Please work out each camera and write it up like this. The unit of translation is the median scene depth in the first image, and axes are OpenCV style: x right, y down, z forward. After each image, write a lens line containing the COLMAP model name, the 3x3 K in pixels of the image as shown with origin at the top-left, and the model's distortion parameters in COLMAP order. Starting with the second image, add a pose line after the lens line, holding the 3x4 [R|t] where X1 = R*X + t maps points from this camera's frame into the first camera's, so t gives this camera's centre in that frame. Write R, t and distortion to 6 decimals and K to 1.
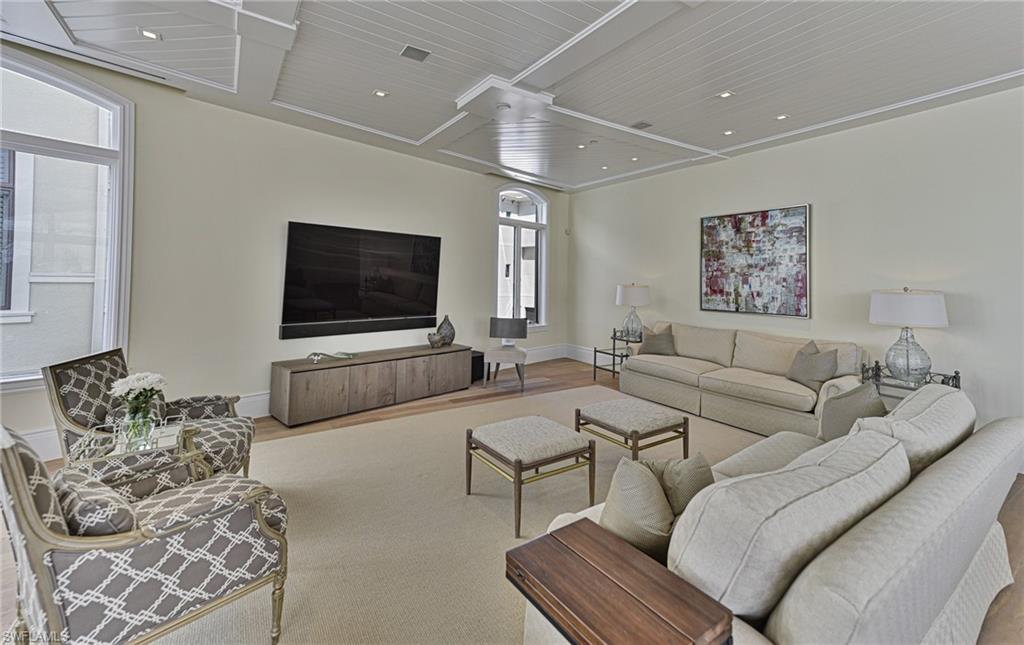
lens RADIAL K [[415.8, 0, 515.4], [0, 415.8, 276.4], [0, 0, 1]] dist [0.003950, 0.000093]
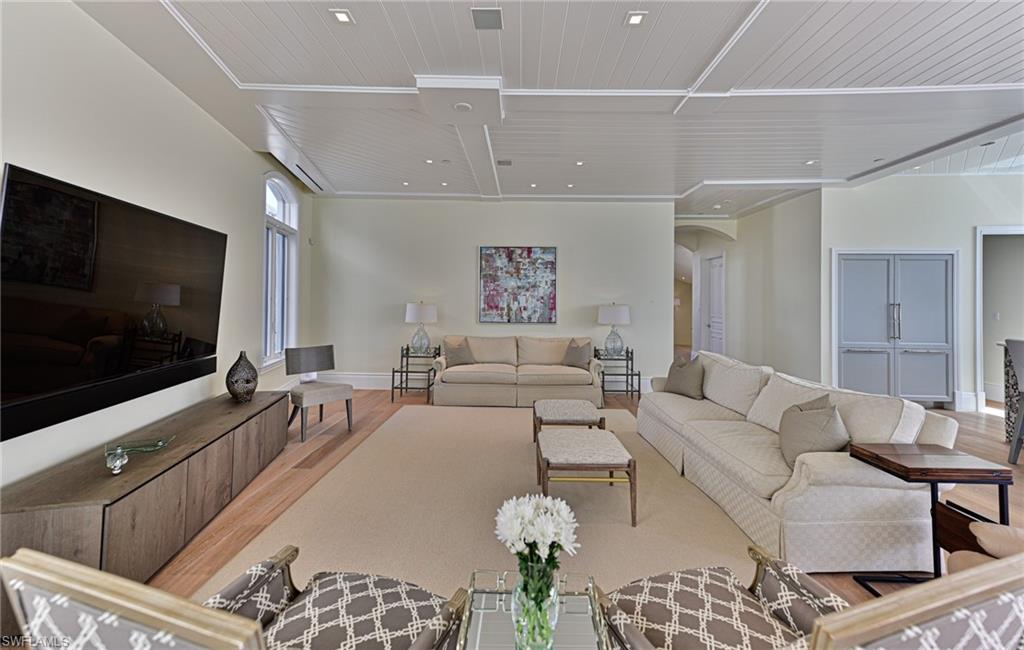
lens RADIAL K [[402.4, 0, 499.6], [0, 402.4, 307.2], [0, 0, 1]] dist [0.015747, 0.000125]
pose [[0.580754, -0.025100, 0.813692, -0.500304], [-0.005814, 0.999371, 0.034977, -0.006587], [-0.814058, -0.025044, 0.580243, 0.295674]]
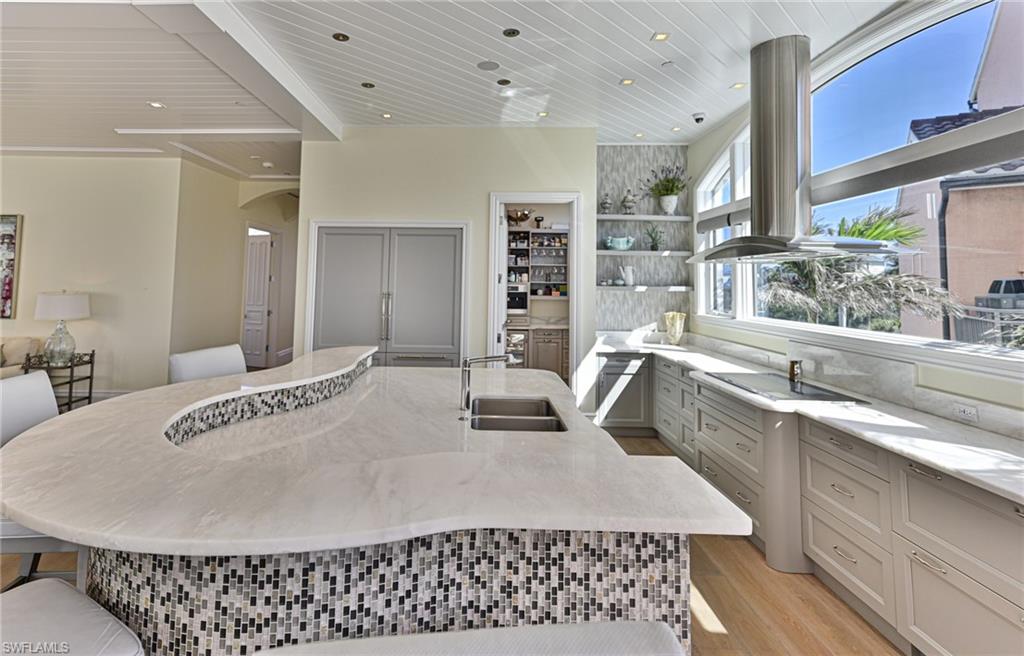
lens RADIAL K [[497.9, 0, 447.8], [0, 497.9, 257.4], [0, 0, 1]] dist [0.009247, -0.001219]
pose [[0.584206, 0.035138, 0.810844, 0.244286], [-0.010827, 0.999311, -0.035505, -0.020897], [-0.811533, 0.011963, 0.584184, -0.586538]]
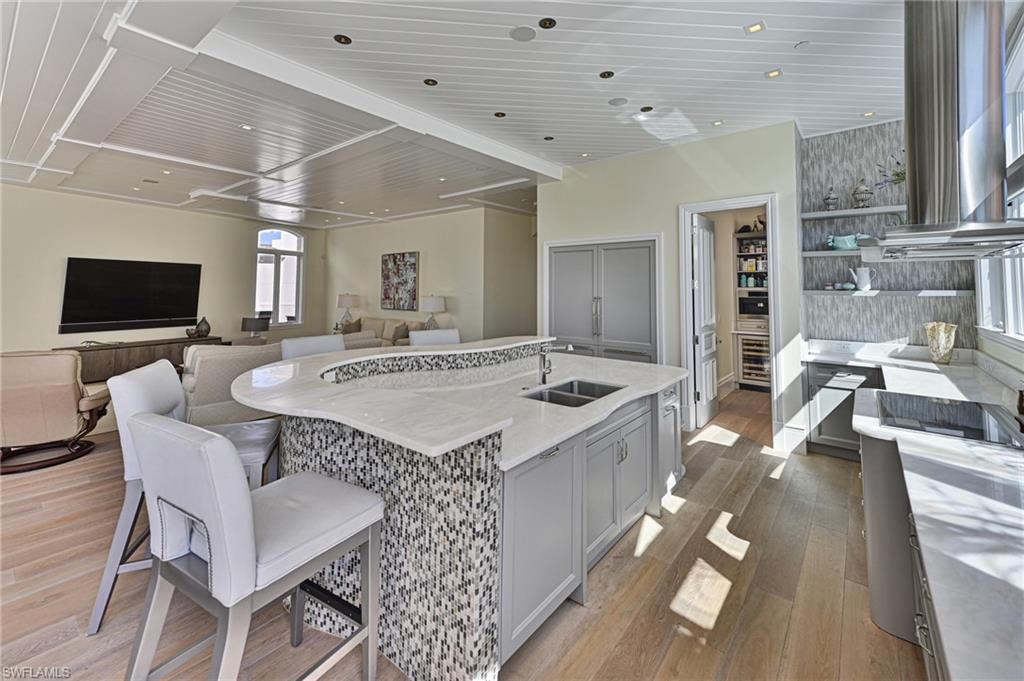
lens RADIAL K [[412.5, 0, 499.9], [0, 412.5, 271.1], [0, 0, 1]] dist [0.017784, -0.000179]
pose [[0.955823, 0.002369, 0.293932, 0.445165], [0.007081, 0.999492, -0.031081, -0.018050], [-0.293856, 0.031789, 0.955321, -0.807443]]
